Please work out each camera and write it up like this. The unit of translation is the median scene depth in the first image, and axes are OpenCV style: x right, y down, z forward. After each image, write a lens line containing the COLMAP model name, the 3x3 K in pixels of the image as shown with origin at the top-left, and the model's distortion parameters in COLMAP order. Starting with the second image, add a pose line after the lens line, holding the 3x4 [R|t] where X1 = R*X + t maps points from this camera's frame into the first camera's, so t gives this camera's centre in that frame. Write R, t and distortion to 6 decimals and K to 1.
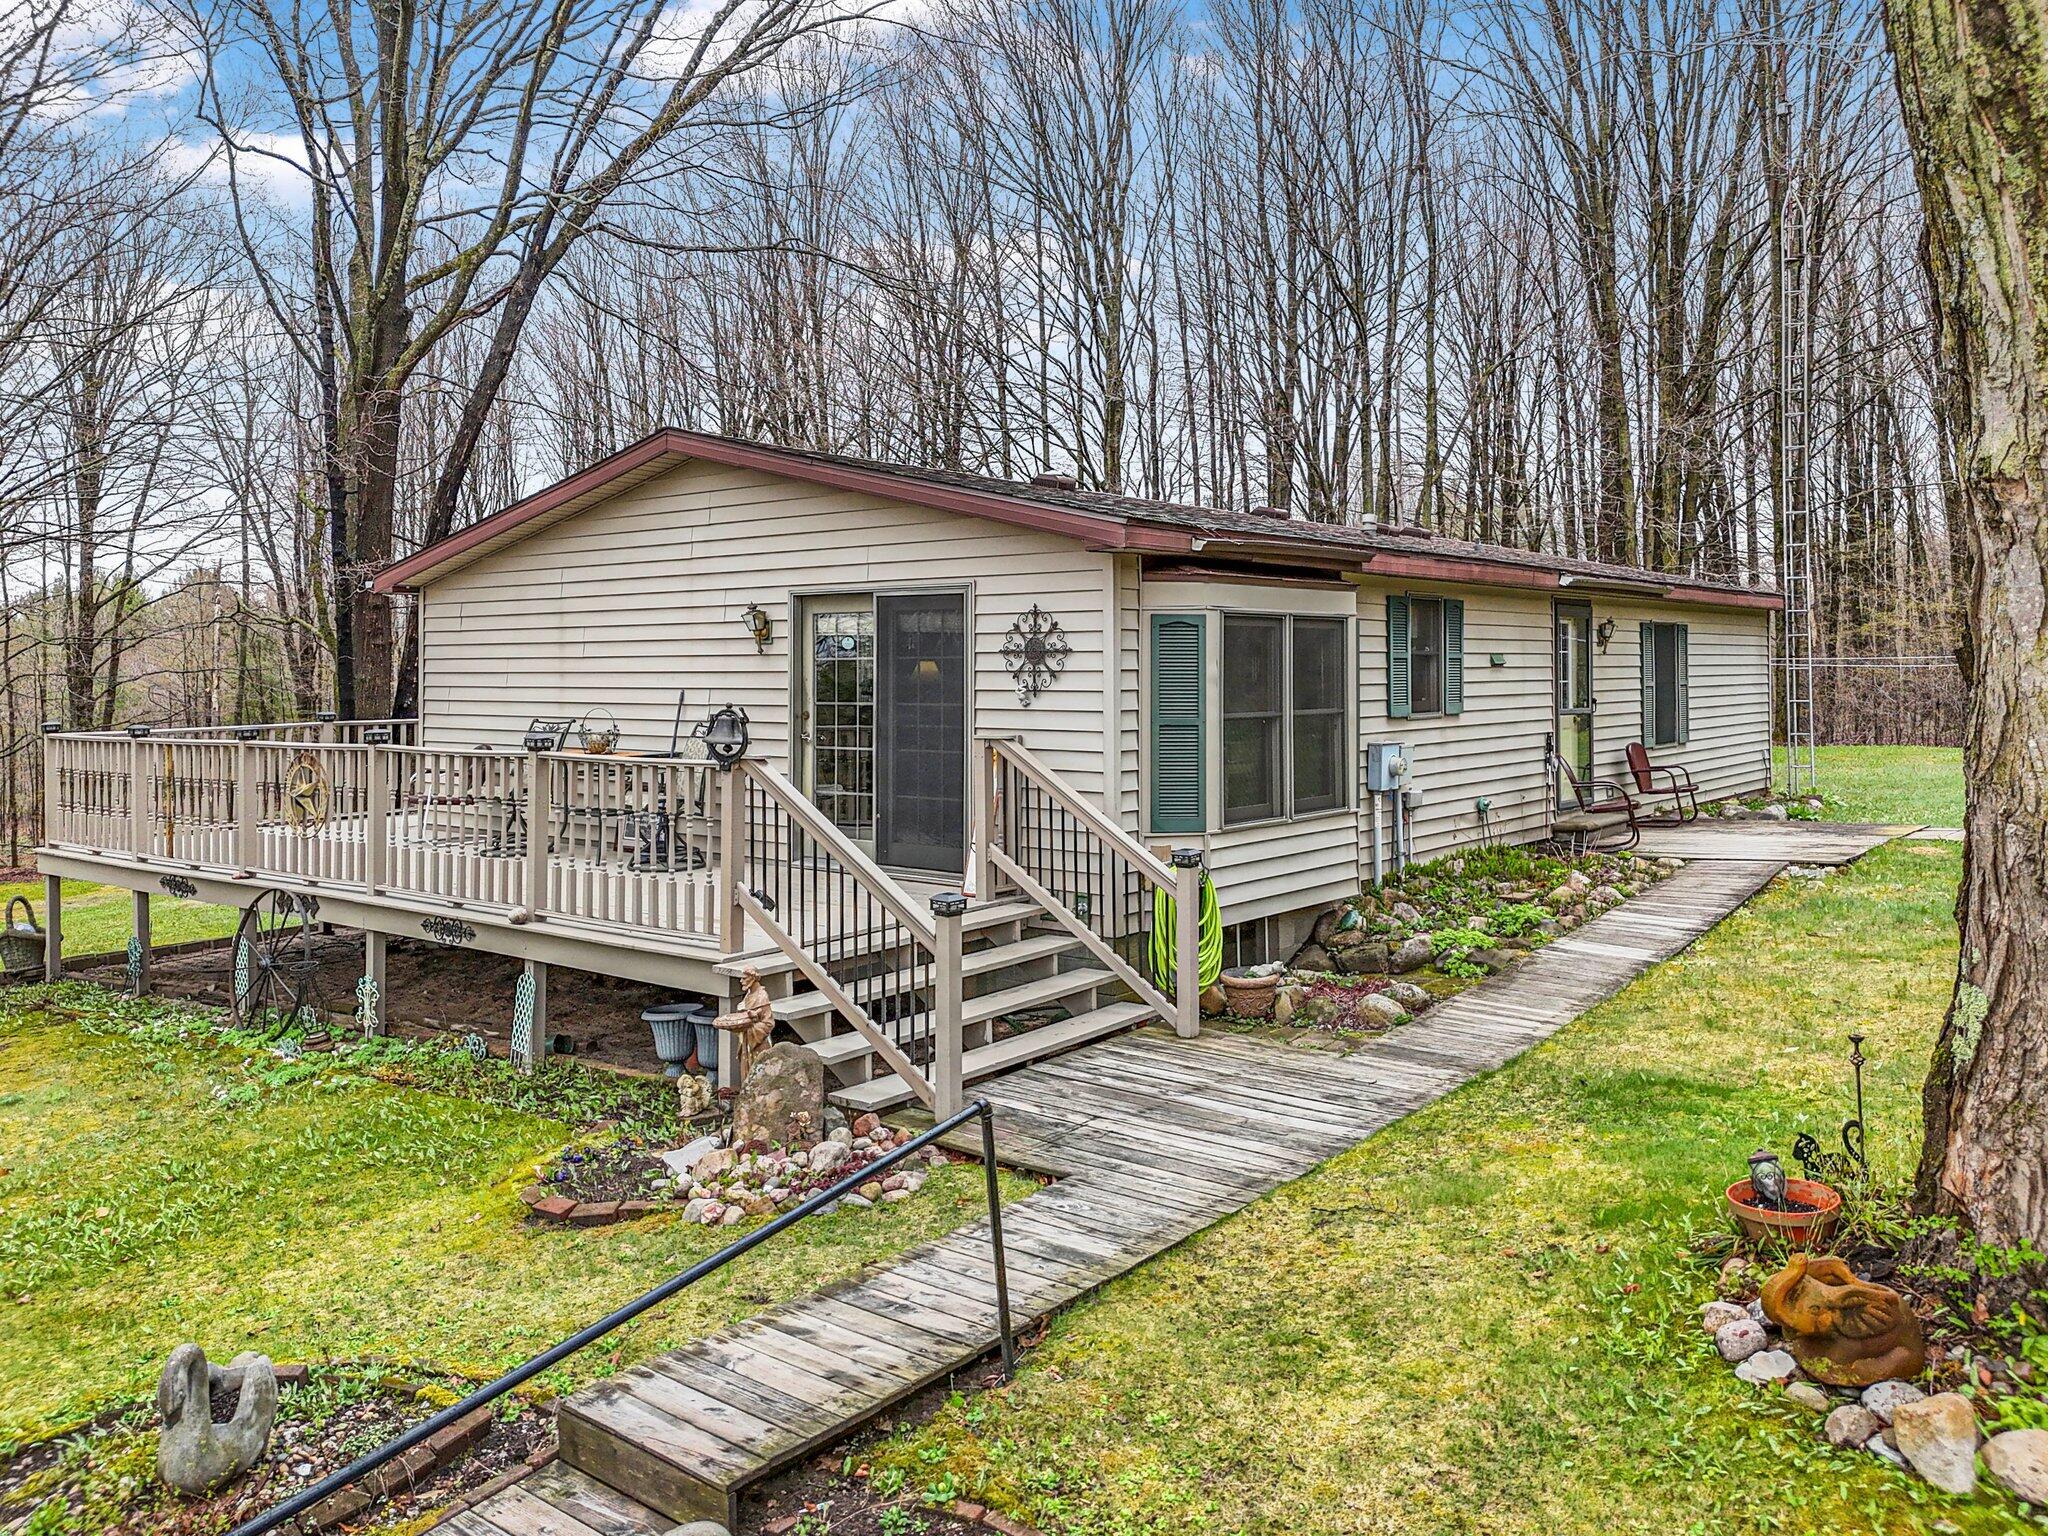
lens RADIAL K [[1505.1, 0, 1024.0], [0, 1505.1, 768.0], [0, 0, 1]] dist [-0.006984, -0.002478]
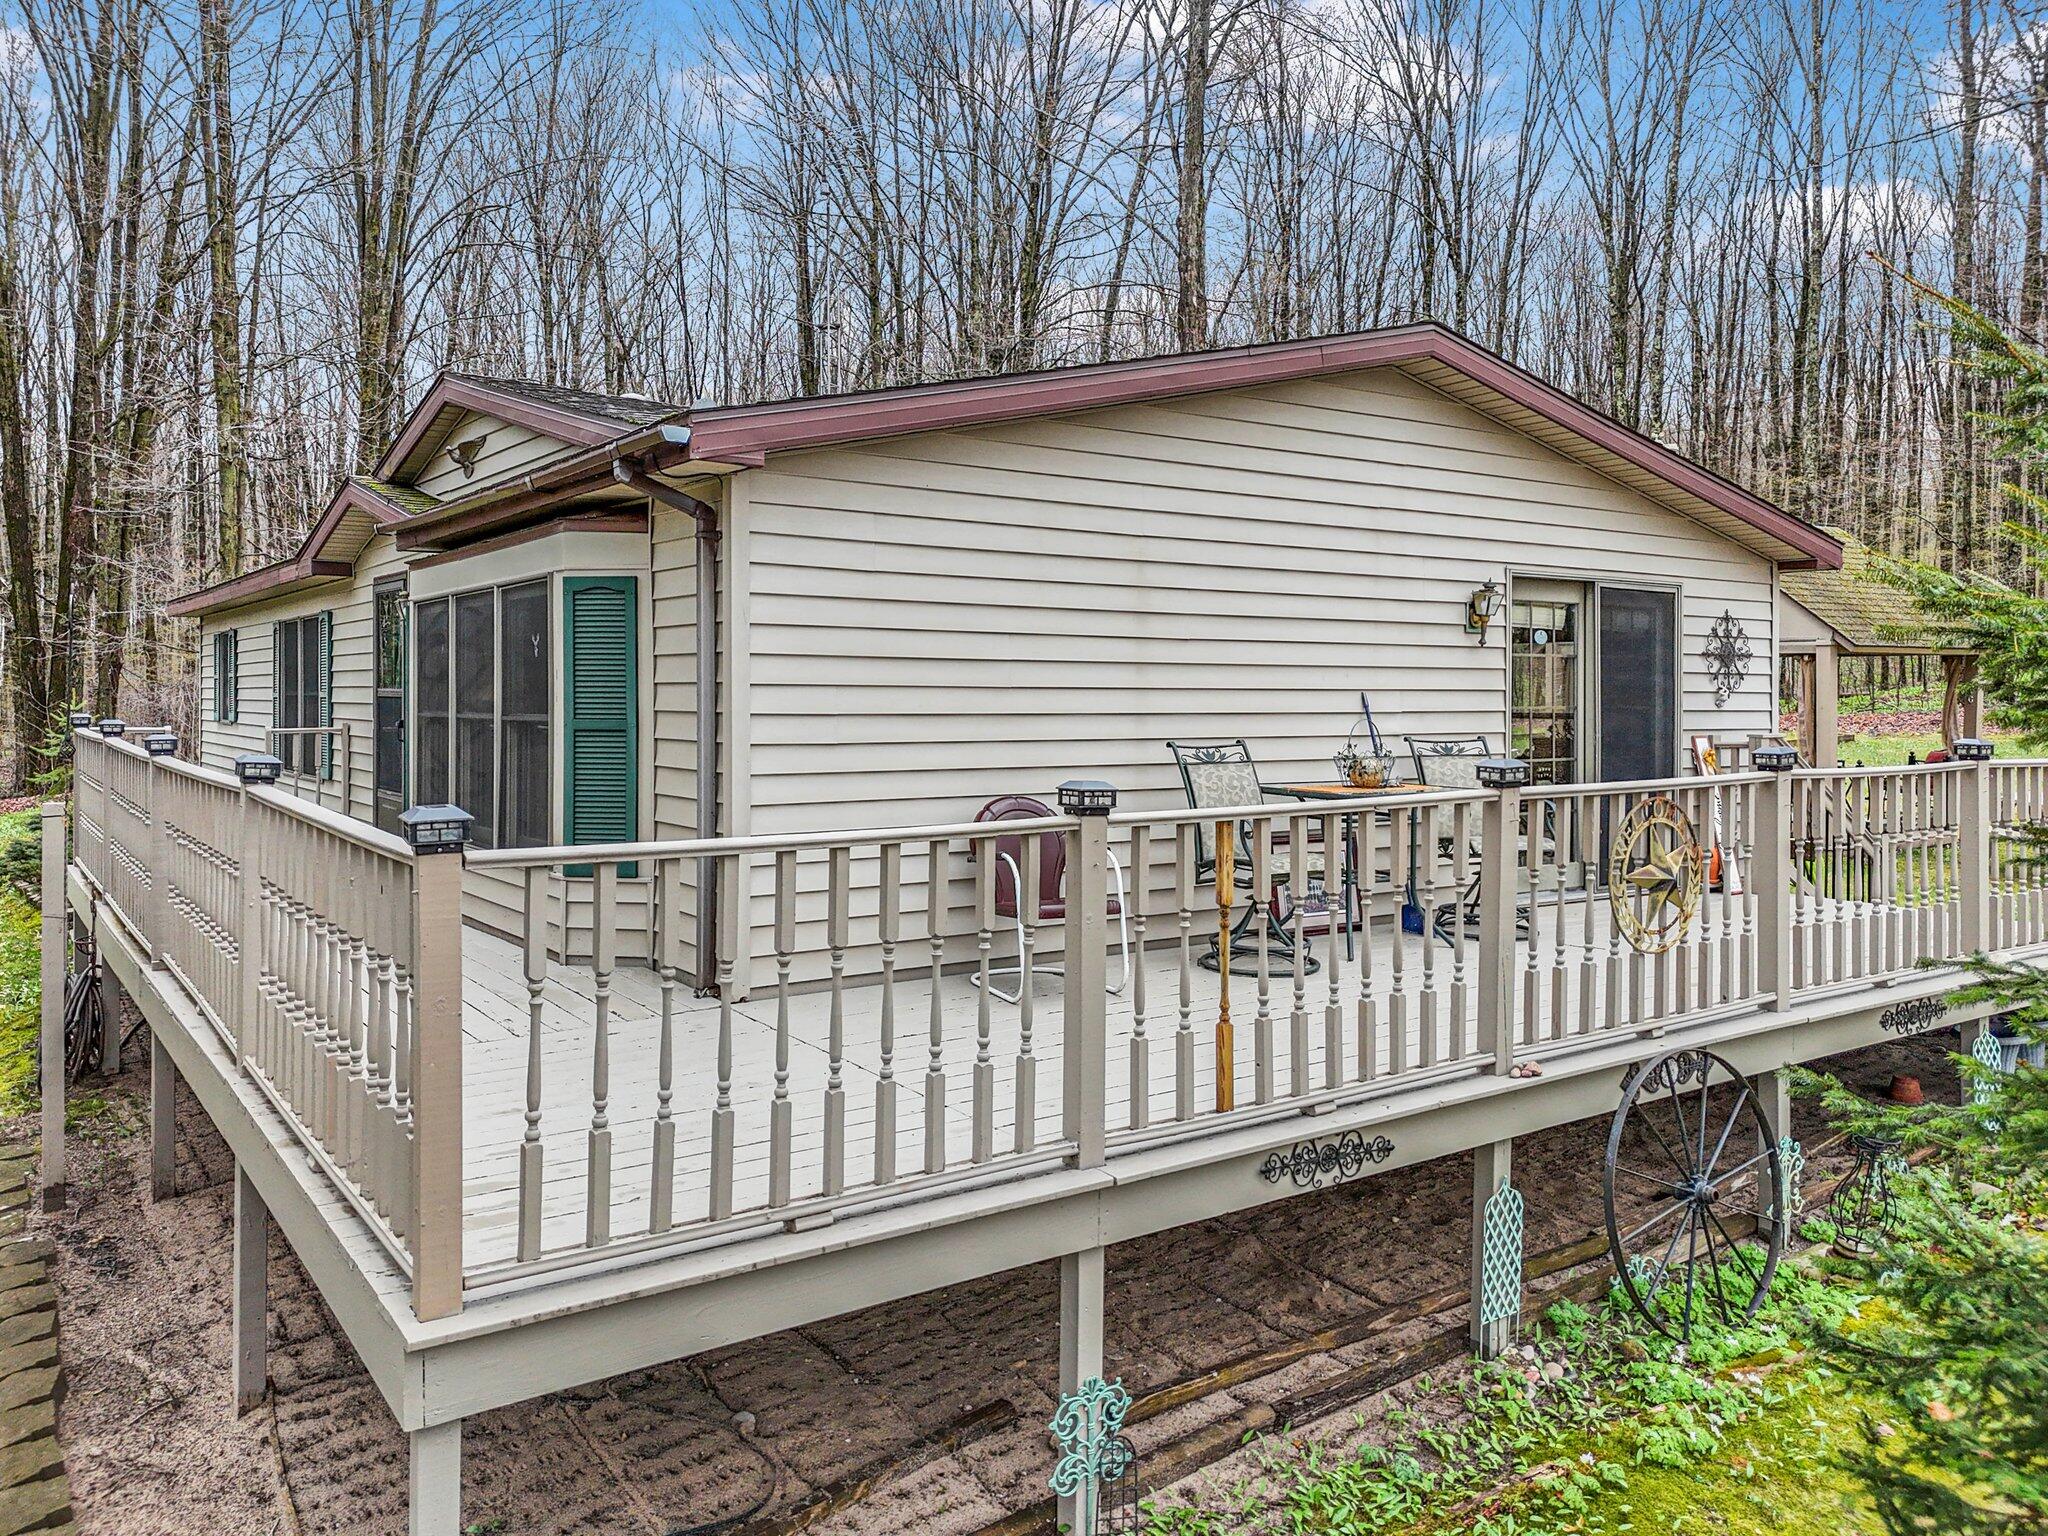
lens RADIAL K [[1518.5, 0, 1024.9], [0, 1518.5, 660.1], [0, 0, 1]] dist [-0.001662, -0.000453]
pose [[0.287993, -0.000345, 0.957632, -0.974776], [0.040444, 0.999112, -0.011803, -0.068983], [-0.956778, 0.042130, 0.287751, 0.990365]]
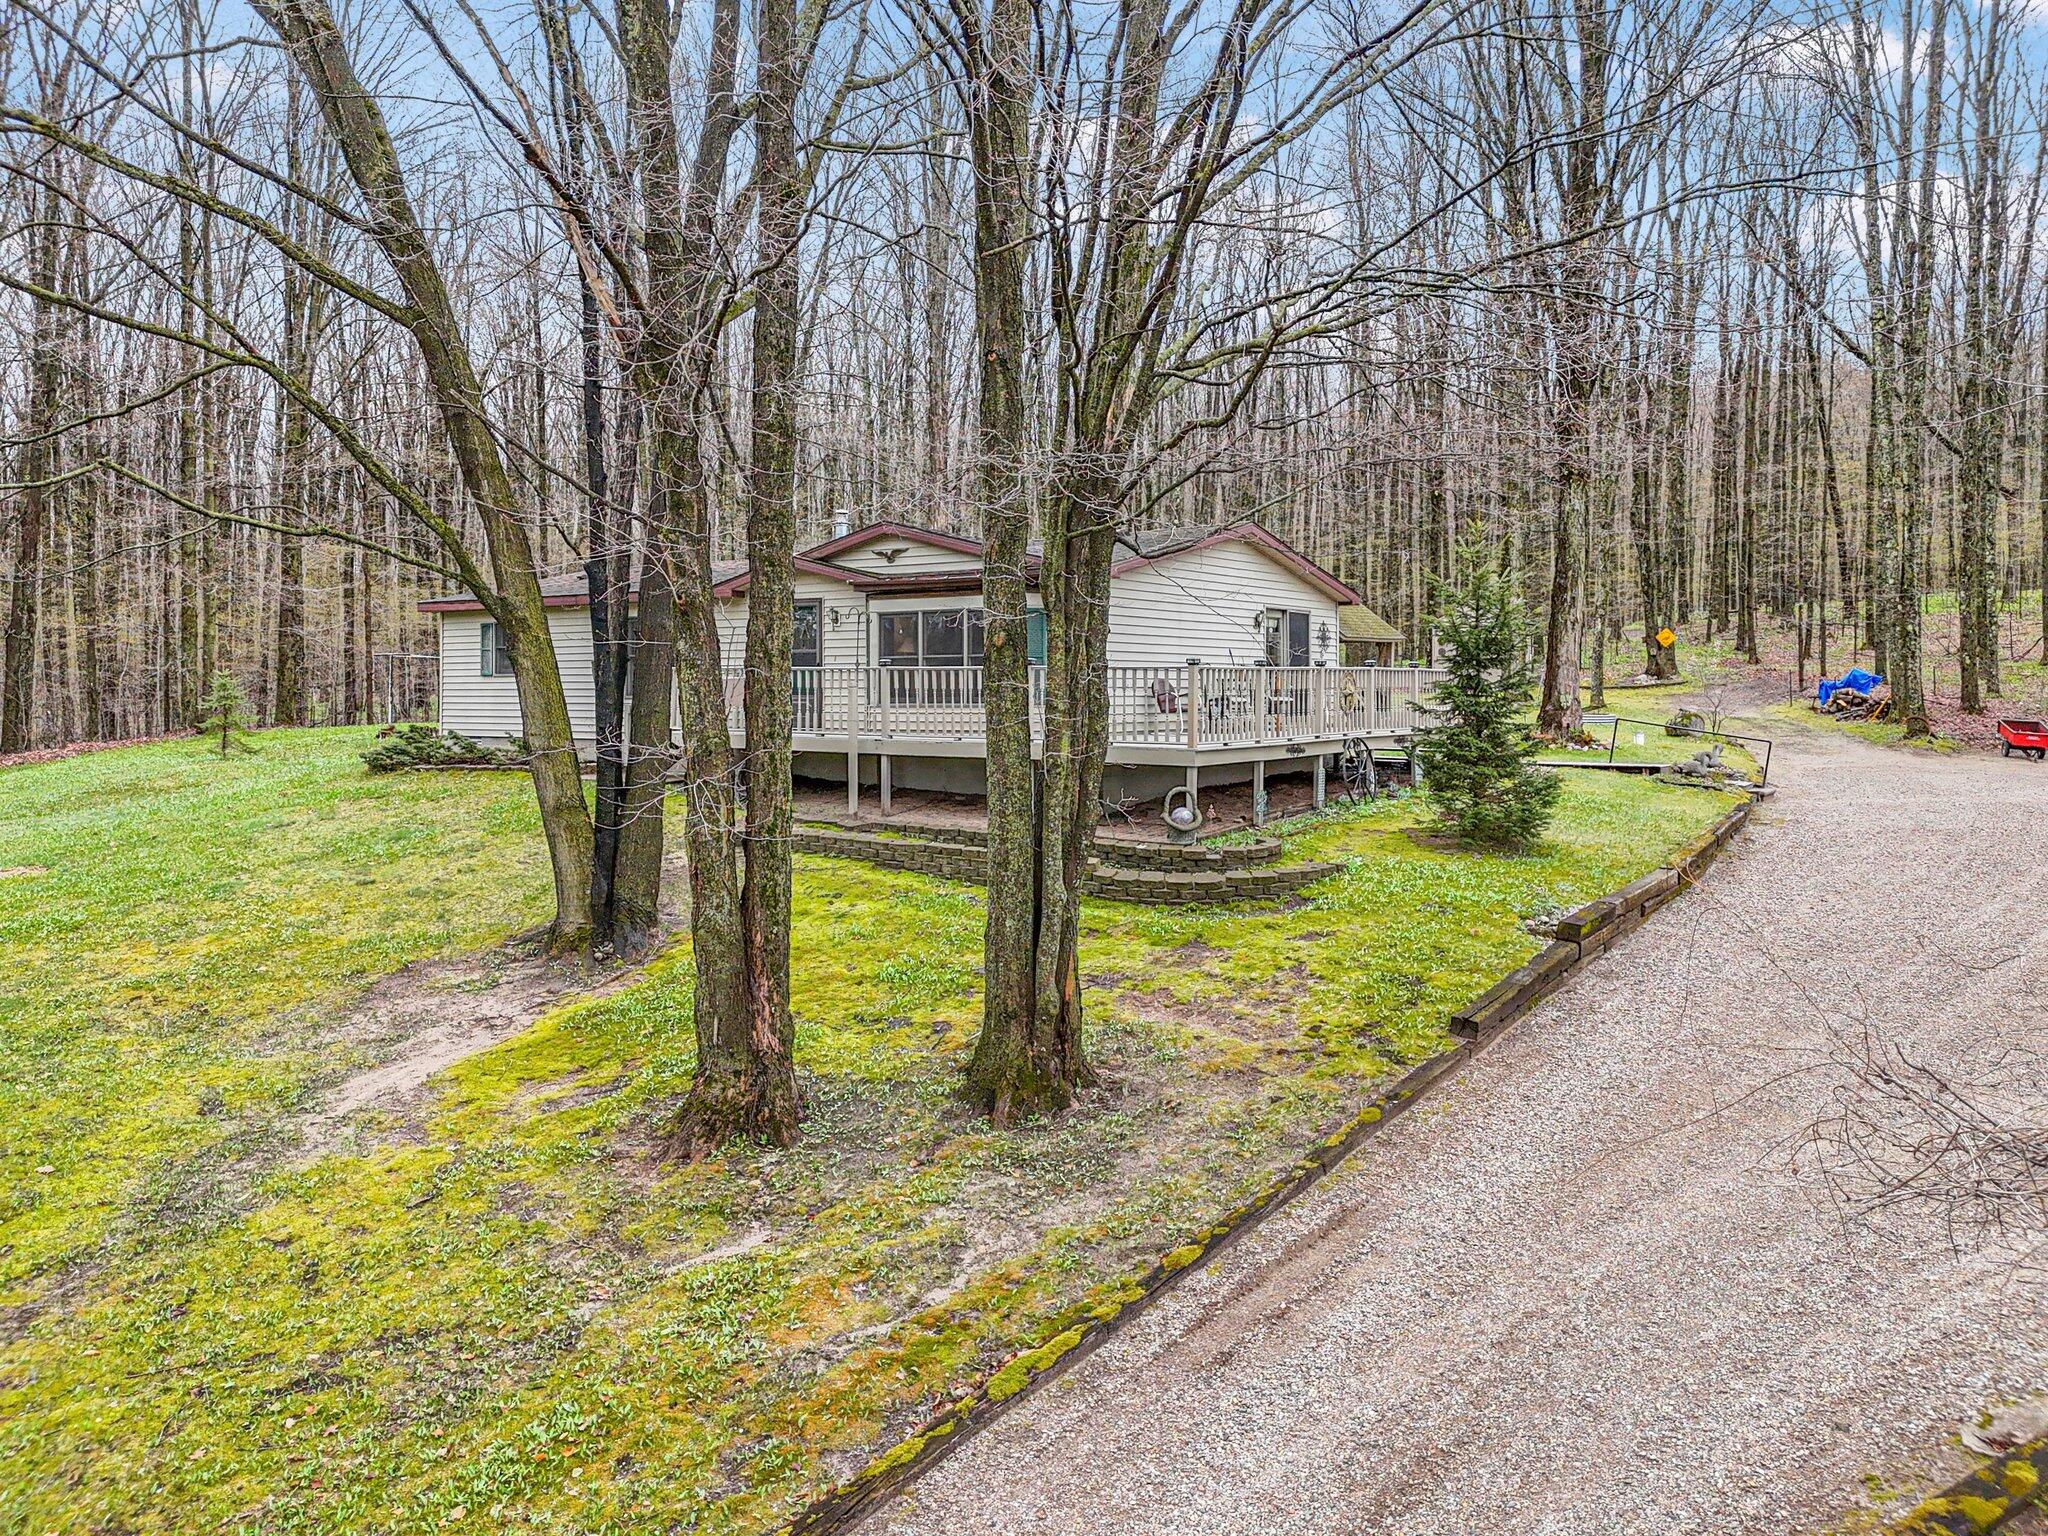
lens RADIAL K [[1505.1, 0, 1024.0], [0, 1505.1, 768.0], [0, 0, 1]] dist [-0.006984, -0.002478]
pose [[-0.069182, -0.061700, 0.995694, -2.295308], [0.054032, 0.996389, 0.065497, -0.042826], [-0.996140, 0.058331, -0.065598, 1.478547]]
